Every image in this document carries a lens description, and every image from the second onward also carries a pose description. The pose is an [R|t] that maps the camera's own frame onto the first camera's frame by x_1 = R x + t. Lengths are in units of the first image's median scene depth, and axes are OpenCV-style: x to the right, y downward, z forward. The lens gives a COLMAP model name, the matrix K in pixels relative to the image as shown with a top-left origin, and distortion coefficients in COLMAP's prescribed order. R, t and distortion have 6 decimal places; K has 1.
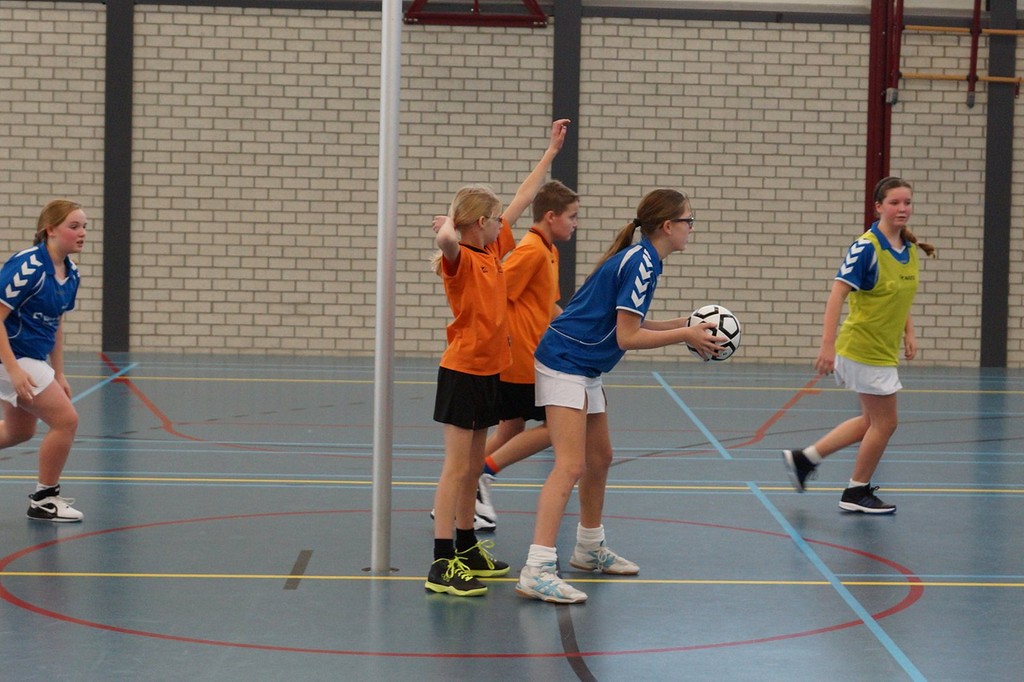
lens RADIAL K [[2680.3, 0, 606.0], [0, 2680.3, 323.7], [0, 0, 1]] dist [0.014953, 0.000000]
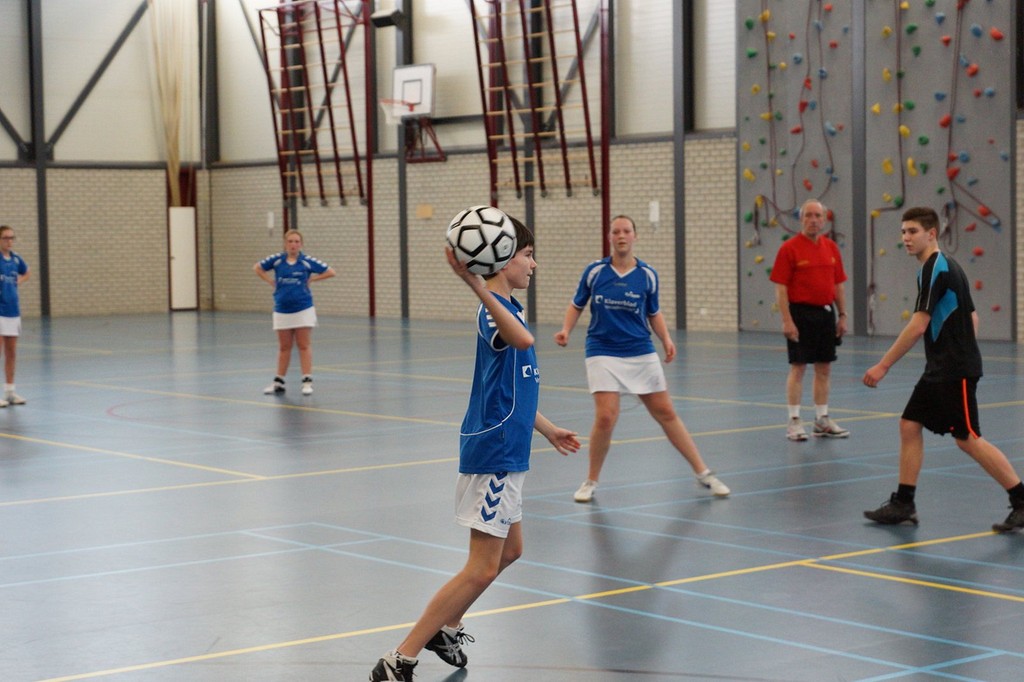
lens RADIAL K [[2173.9, 0, 503.5], [0, 2173.9, 342.3], [0, 0, 1]] dist [0.107308, 0.000000]
pose [[0.533477, 0.012703, -0.845719, 1.243453], [-0.020854, 0.999781, 0.001862, 0.023260], [0.845558, 0.016644, 0.533625, 0.113494]]
